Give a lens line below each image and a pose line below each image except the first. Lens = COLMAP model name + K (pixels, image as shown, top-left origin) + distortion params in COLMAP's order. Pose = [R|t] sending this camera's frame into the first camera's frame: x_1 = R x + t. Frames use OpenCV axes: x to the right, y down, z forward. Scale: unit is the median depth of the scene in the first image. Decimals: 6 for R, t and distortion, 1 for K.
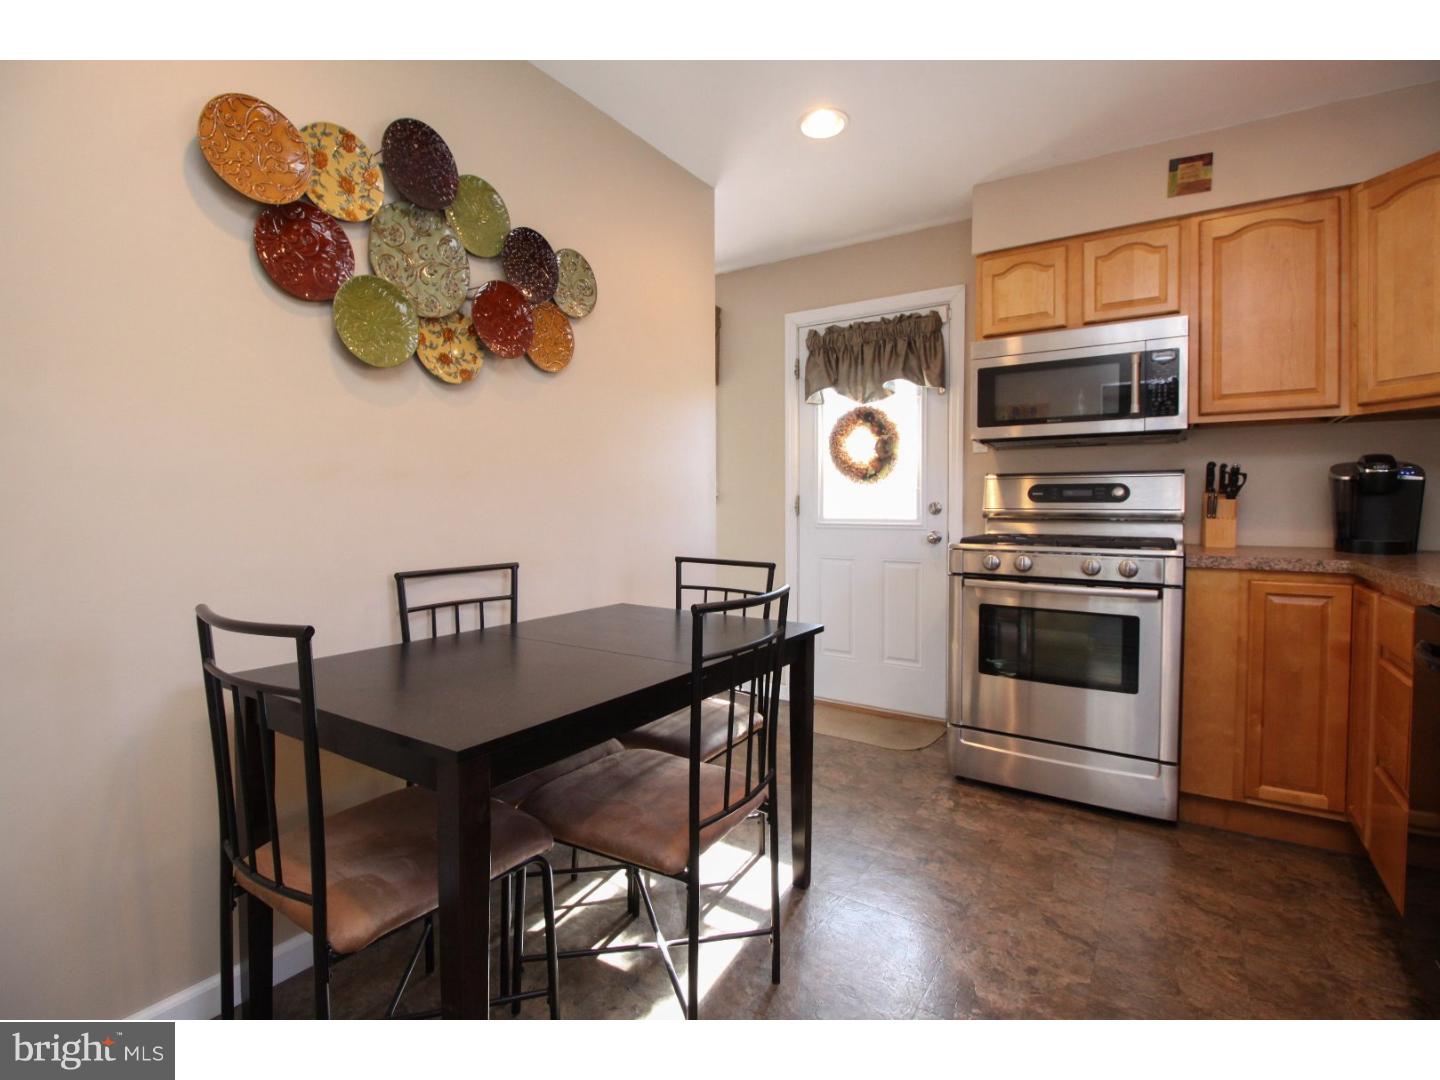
lens RADIAL K [[682.0, 0, 724.8], [0, 682.0, 520.6], [0, 0, 1]] dist [-0.000051, -0.014860]
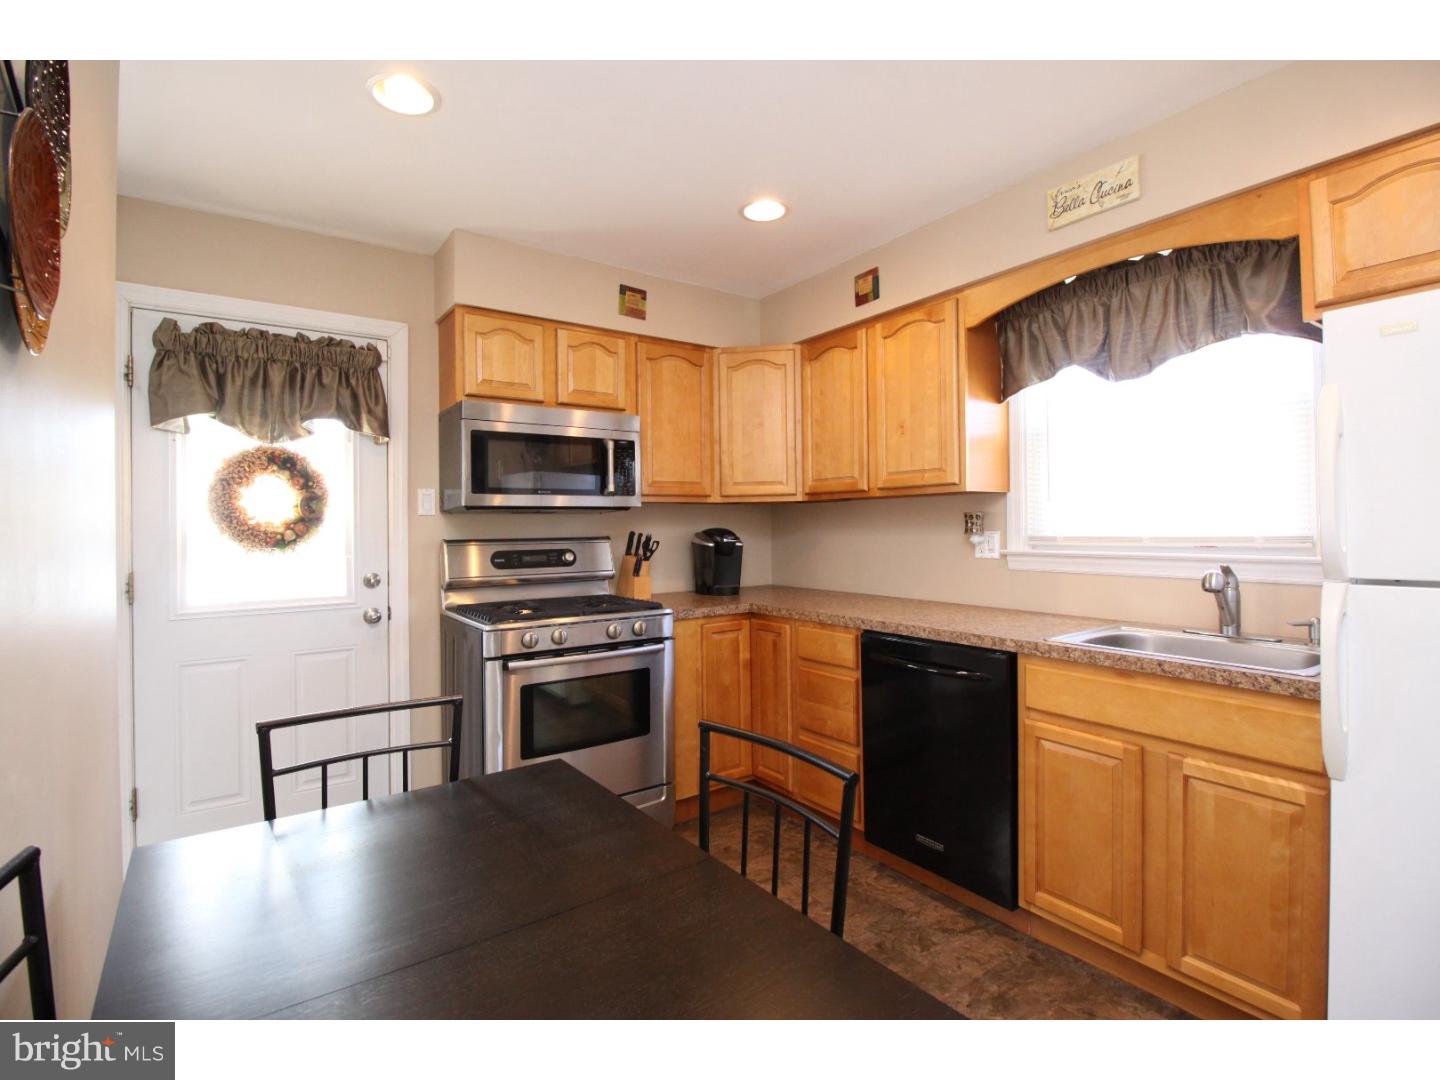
lens RADIAL K [[682.0, 0, 724.8], [0, 682.0, 520.6], [0, 0, 1]] dist [-0.000051, -0.014860]
pose [[0.360994, 0.003951, 0.932560, -0.418856], [0.035822, 0.999194, -0.018100, -0.082268], [-0.931880, 0.039940, 0.360561, 0.409982]]
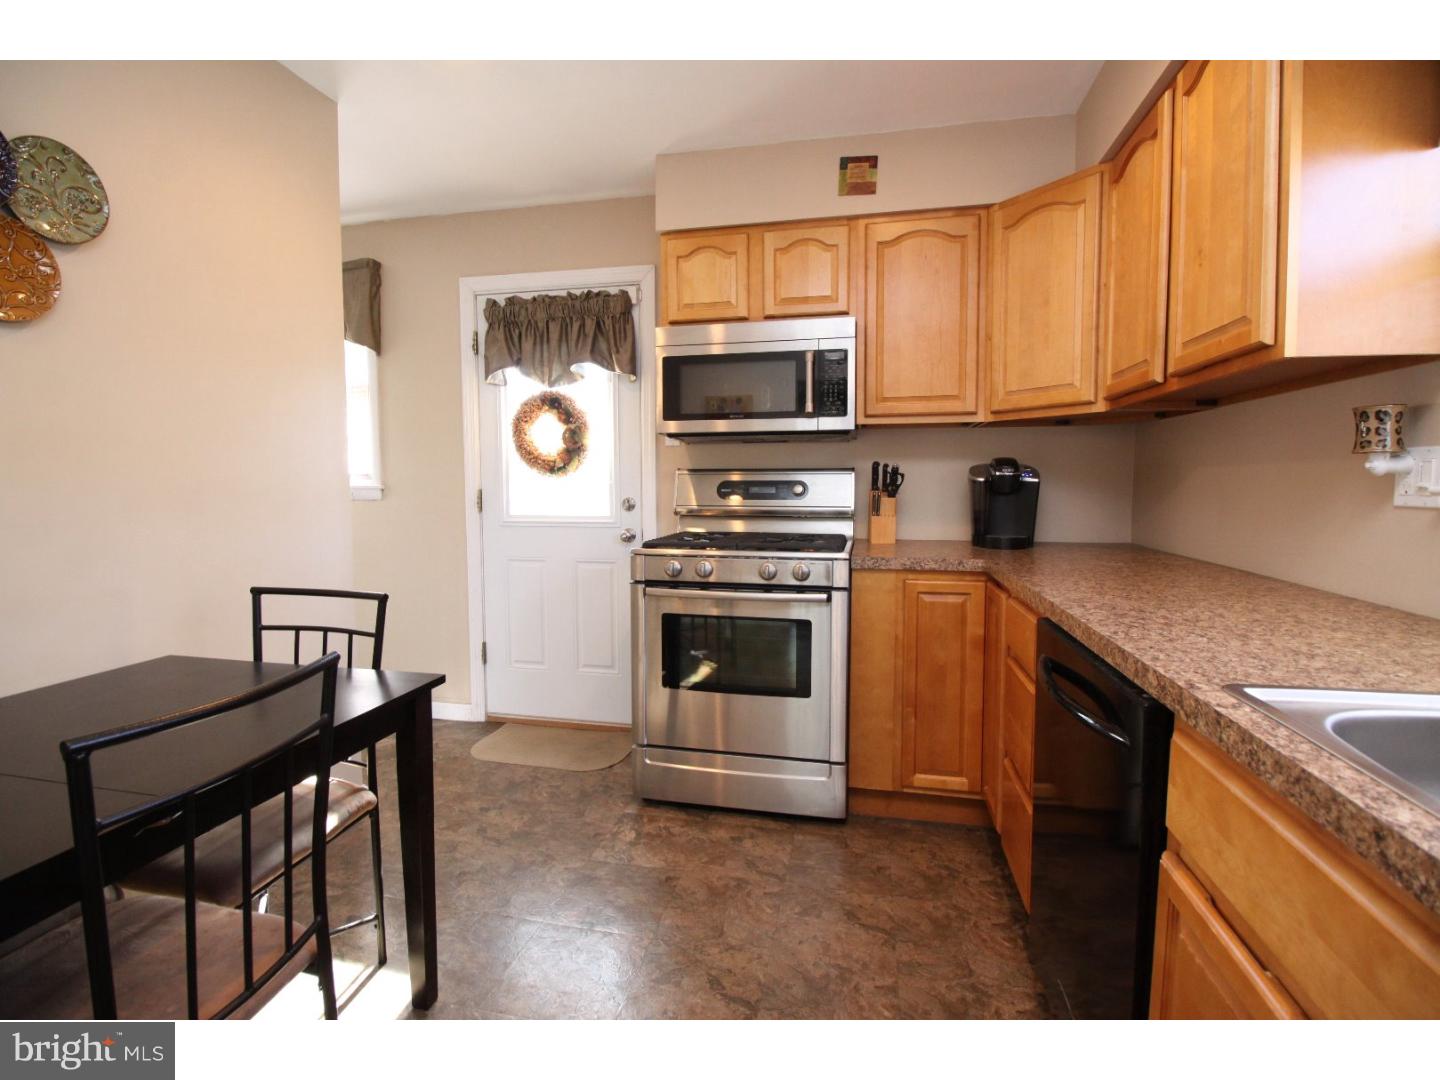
lens RADIAL K [[663.3, 0, 723.5], [0, 663.3, 520.2], [0, 0, 1]] dist [-0.000271, -0.014219]
pose [[0.930937, -0.021932, 0.364521, 0.133426], [0.009795, 0.999335, 0.035111, -0.036559], [-0.365049, -0.029116, 0.930533, 0.144458]]
